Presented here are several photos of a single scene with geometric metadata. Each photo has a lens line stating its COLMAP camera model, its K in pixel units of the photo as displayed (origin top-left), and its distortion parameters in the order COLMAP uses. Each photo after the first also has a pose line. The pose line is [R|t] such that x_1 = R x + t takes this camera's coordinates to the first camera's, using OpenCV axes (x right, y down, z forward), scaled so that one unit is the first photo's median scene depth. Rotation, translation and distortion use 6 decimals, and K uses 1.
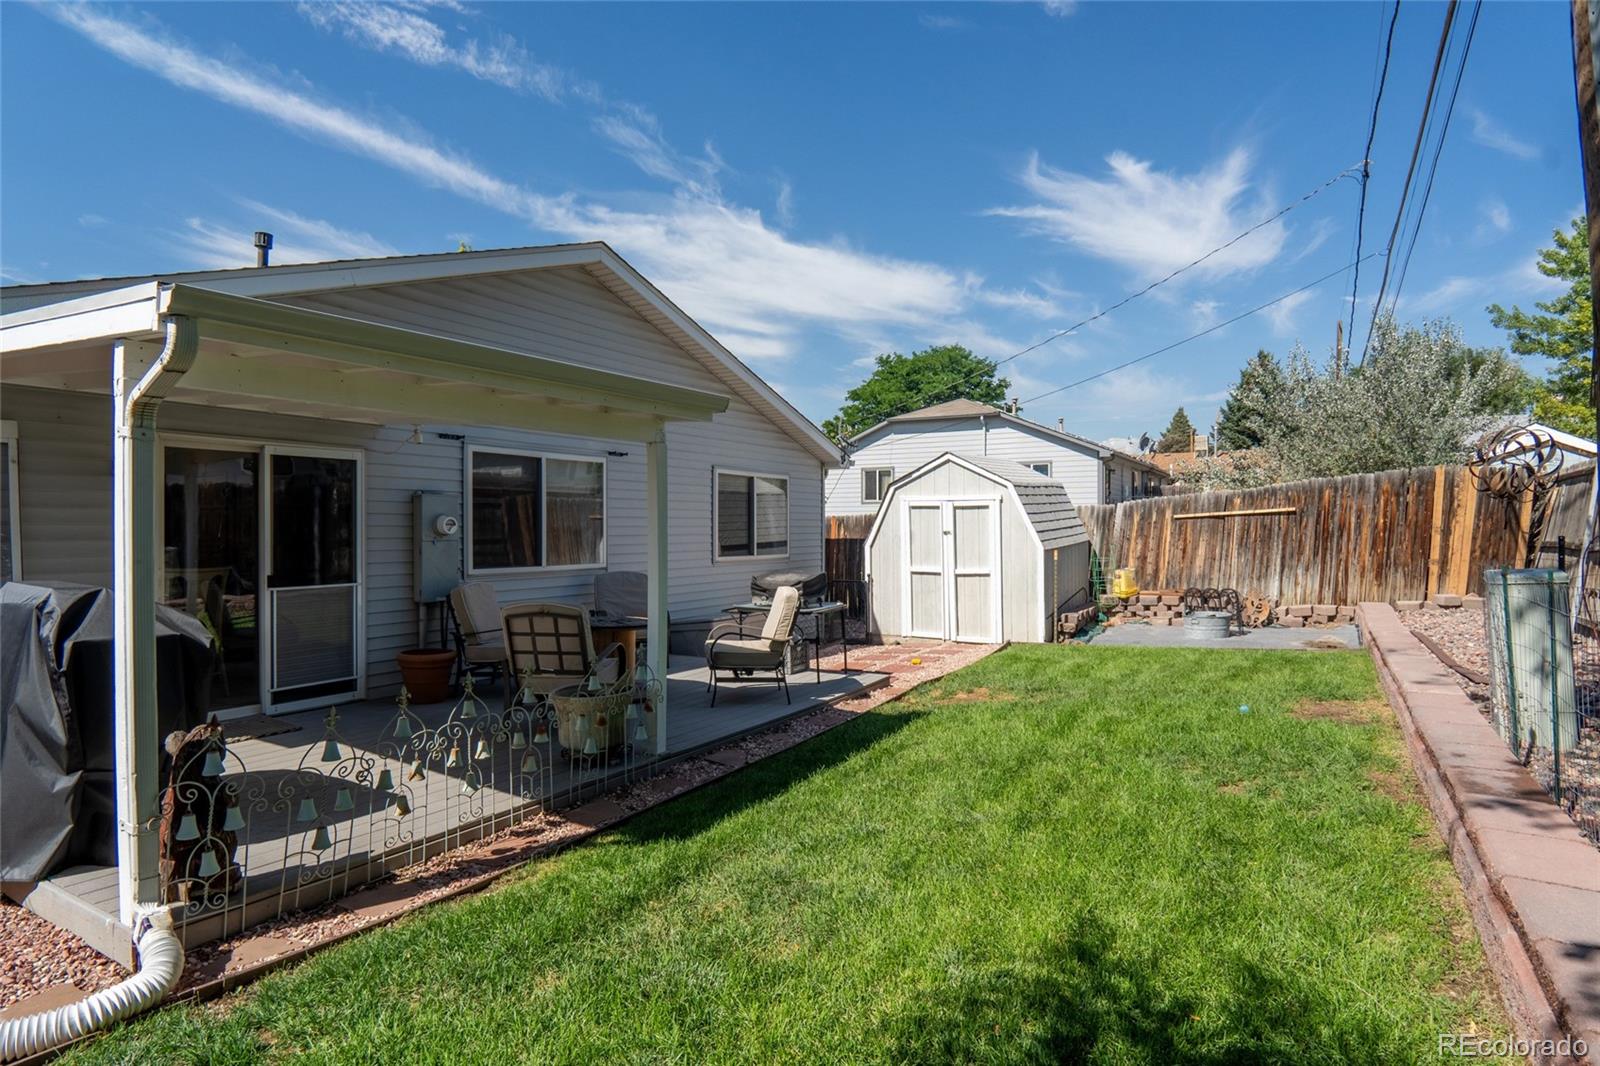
lens RADIAL K [[872.8, 0, 791.9], [0, 872.8, 520.1], [0, 0, 1]] dist [-0.033214, 0.007880]
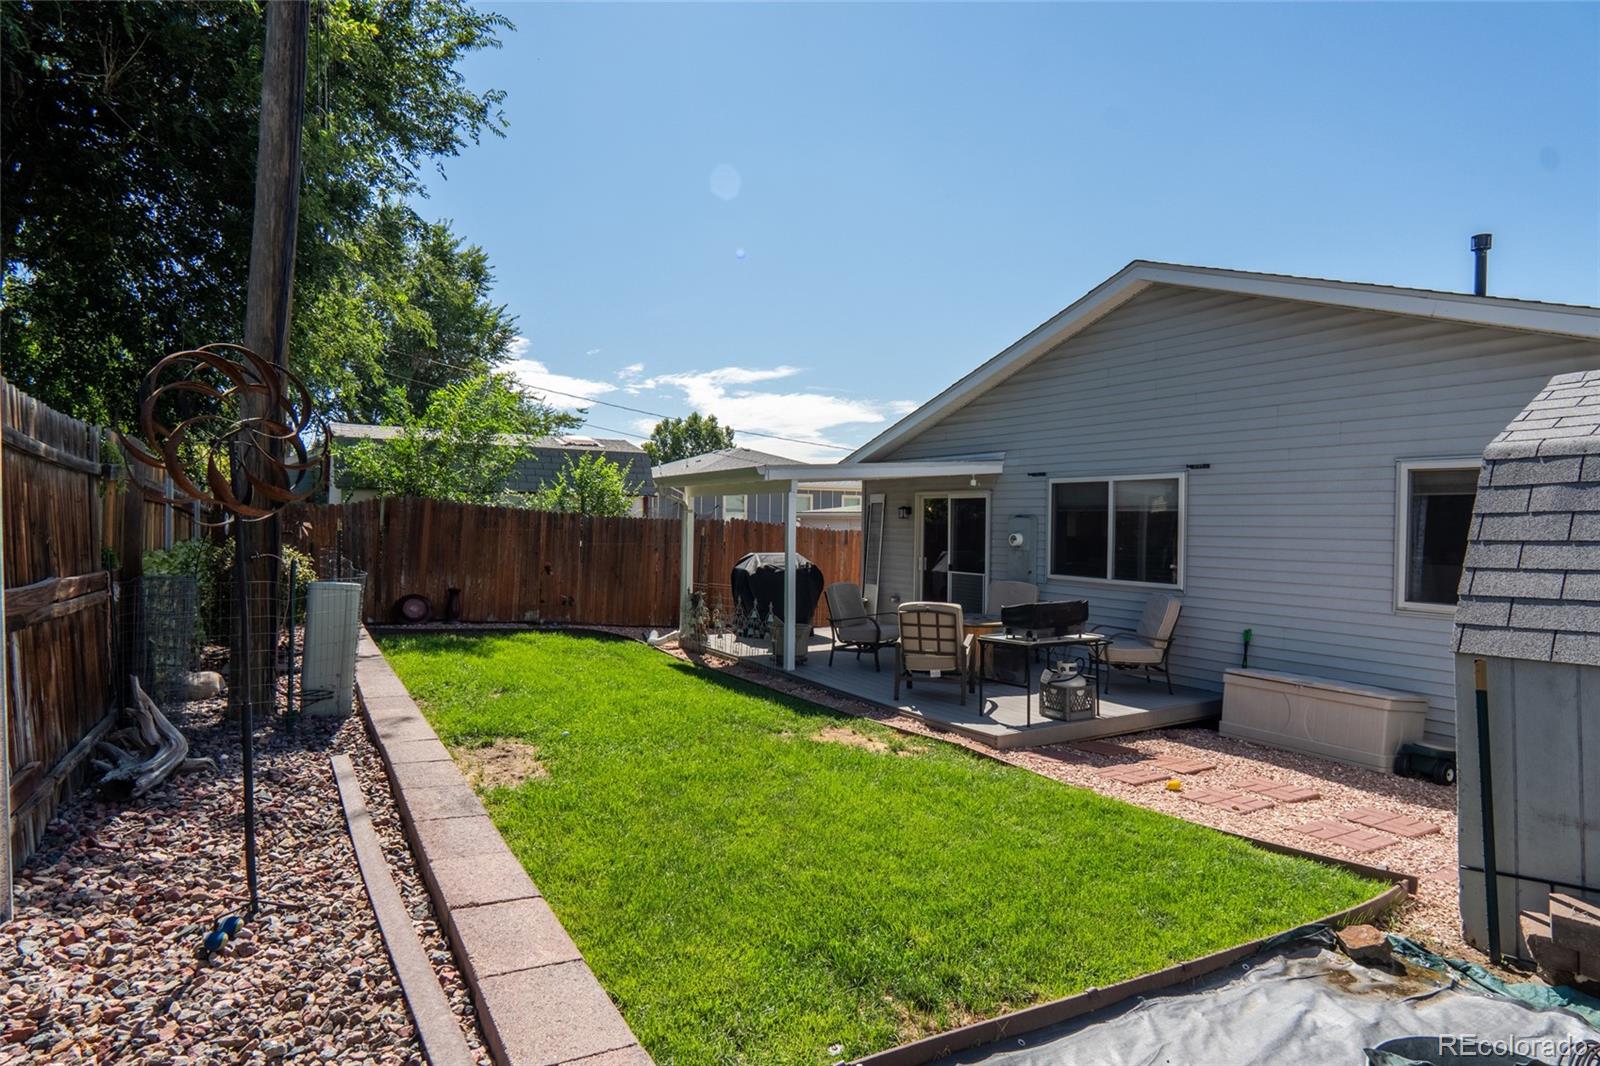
lens RADIAL K [[861.0, 0, 796.3], [0, 861.0, 528.2], [0, 0, 1]] dist [-0.039701, 0.011661]
pose [[-0.455540, 0.003419, -0.890209, 0.903071], [-0.004004, 0.999975, 0.005890, -0.017744], [0.890206, 0.006247, -0.455514, 1.192222]]
